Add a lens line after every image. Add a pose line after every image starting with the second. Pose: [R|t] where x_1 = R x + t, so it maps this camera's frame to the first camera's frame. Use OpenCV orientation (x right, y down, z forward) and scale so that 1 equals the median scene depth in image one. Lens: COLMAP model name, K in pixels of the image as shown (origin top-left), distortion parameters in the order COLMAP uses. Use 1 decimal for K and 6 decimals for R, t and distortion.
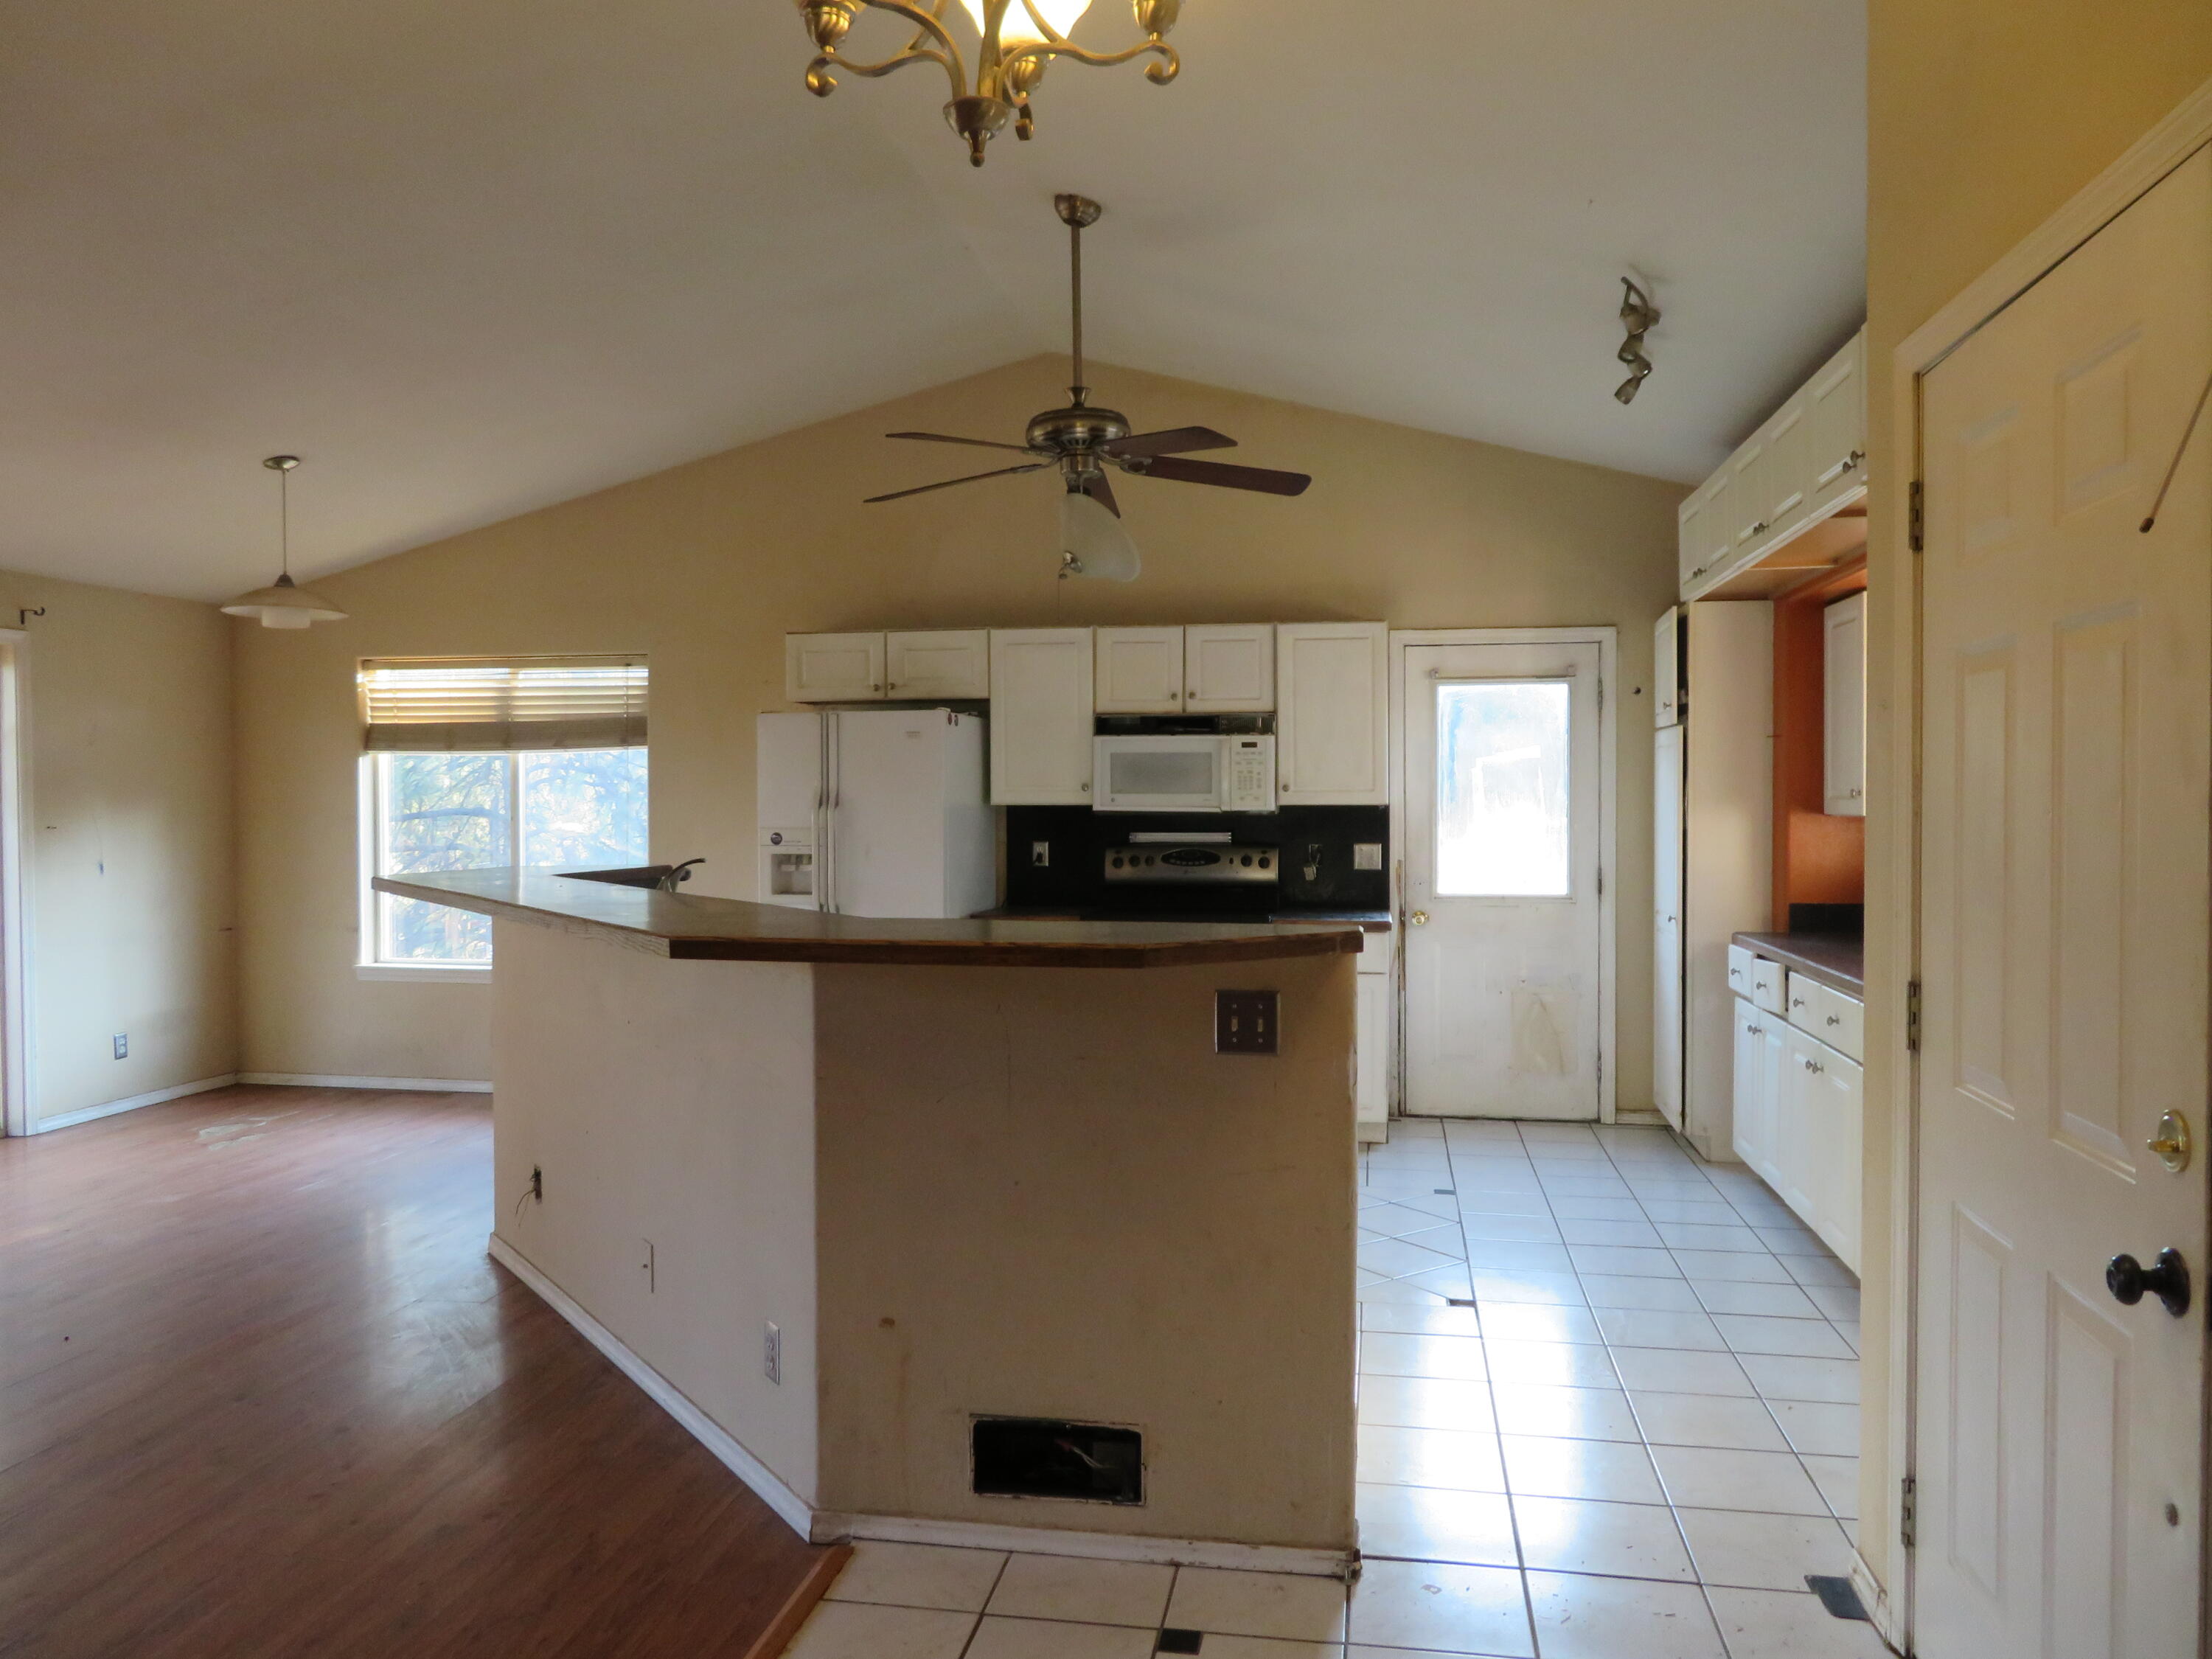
lens RADIAL K [[1583.8, 0, 1111.5], [0, 1583.8, 827.1], [0, 0, 1]] dist [-0.012681, 0.006973]
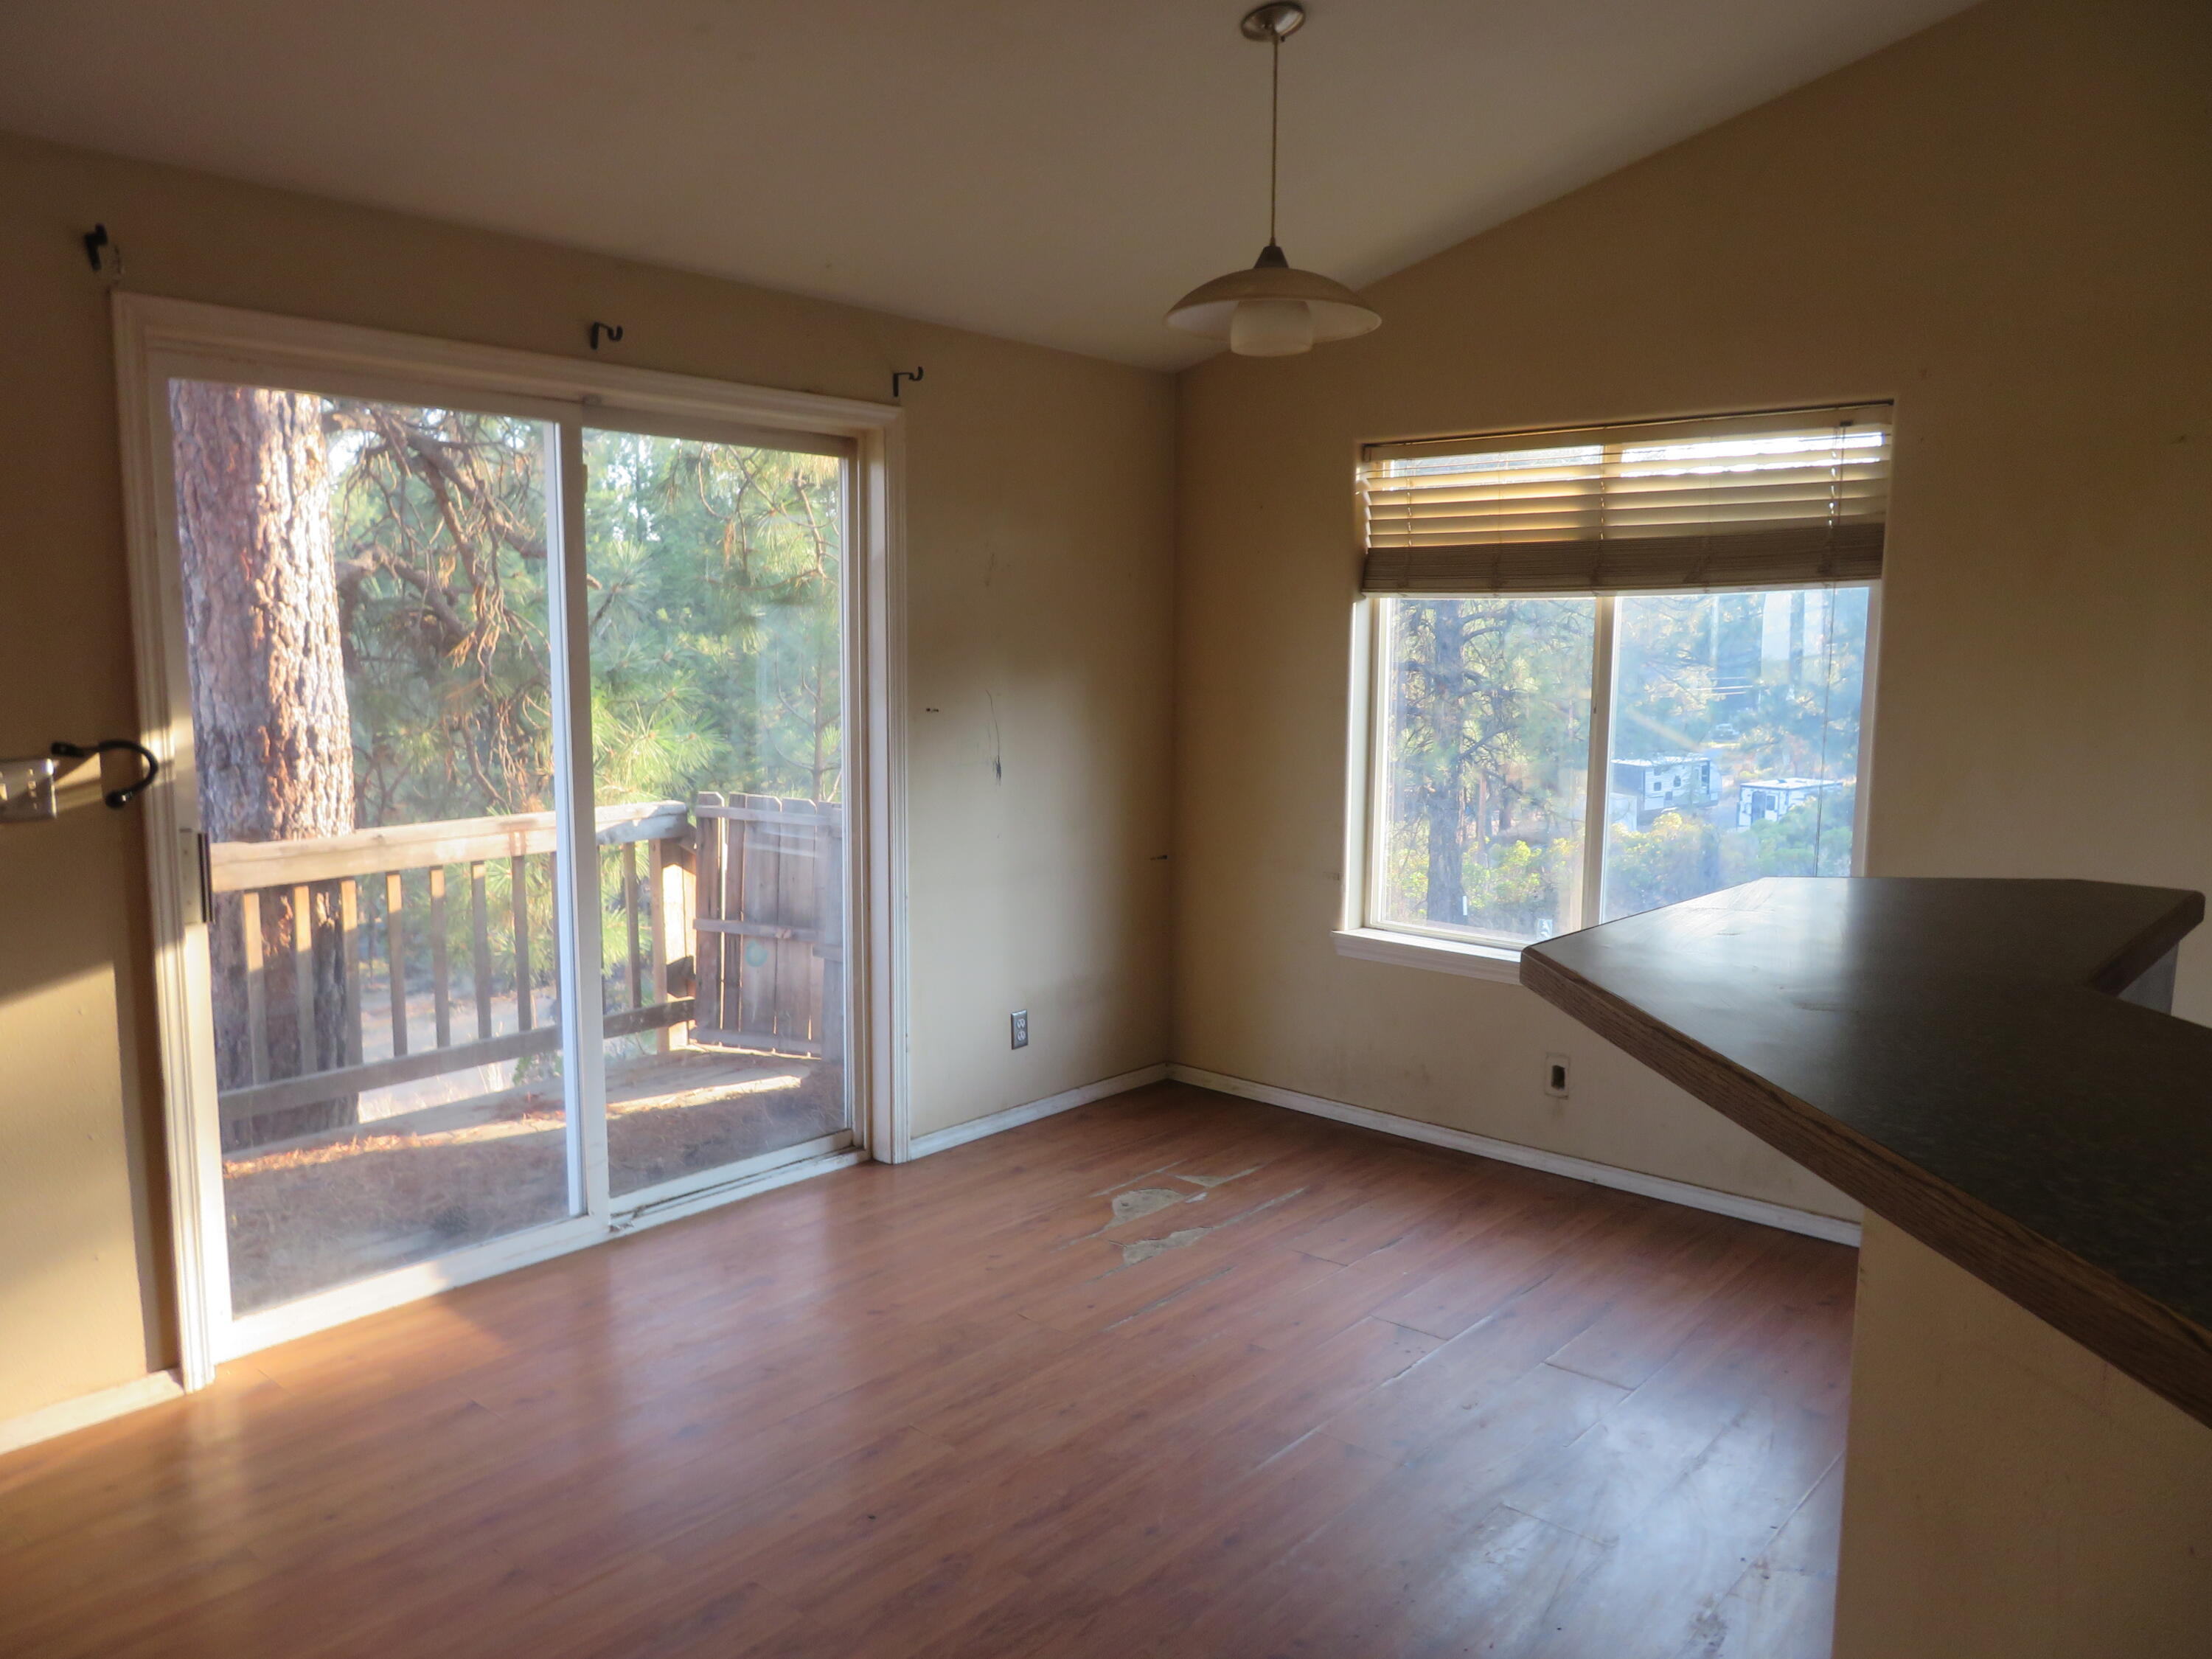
lens RADIAL K [[1583.8, 0, 1111.5], [0, 1583.8, 827.1], [0, 0, 1]] dist [-0.012681, 0.006973]
pose [[0.854445, 0.070708, -0.514707, -0.262786], [-0.021950, 0.994724, 0.100212, -0.019140], [0.519077, -0.074328, 0.851489, 0.470922]]
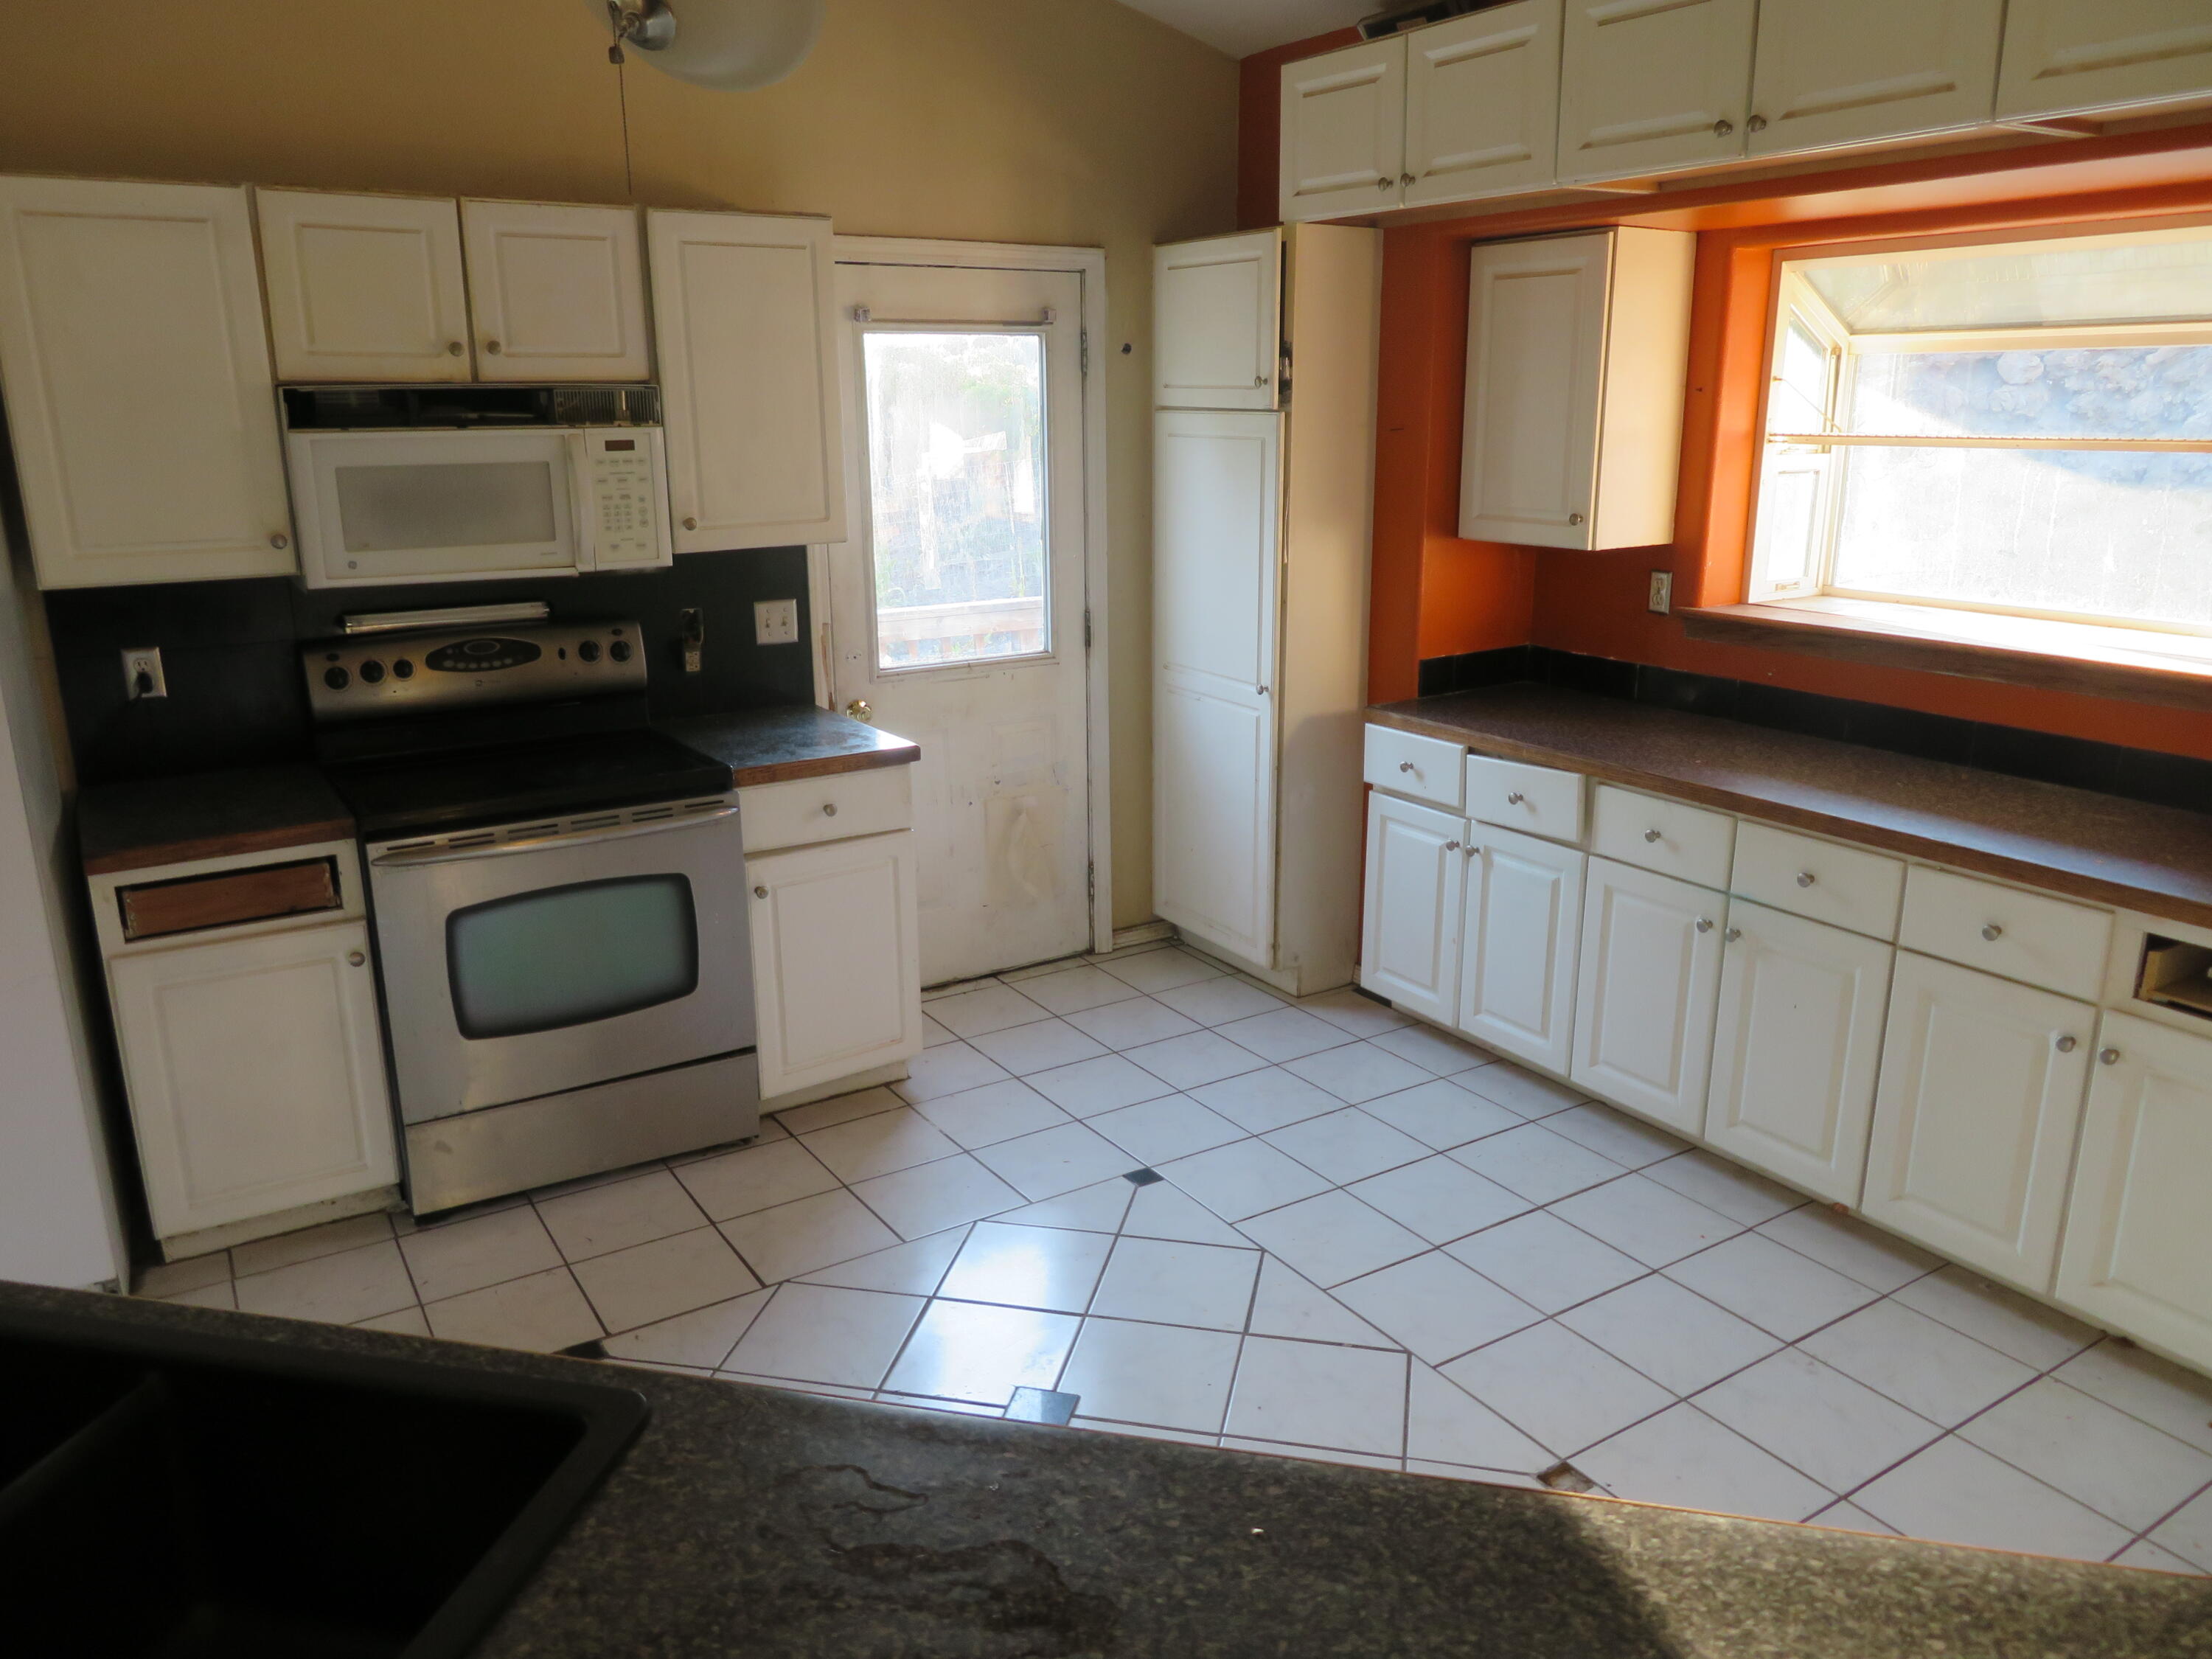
lens RADIAL K [[1583.8, 0, 1111.5], [0, 1583.8, 827.1], [0, 0, 1]] dist [-0.012681, 0.006973]
pose [[0.736014, -0.181612, 0.652151, -0.159331], [0.017762, 0.968192, 0.249577, -0.056200], [-0.676734, -0.172109, 0.715828, 0.471222]]
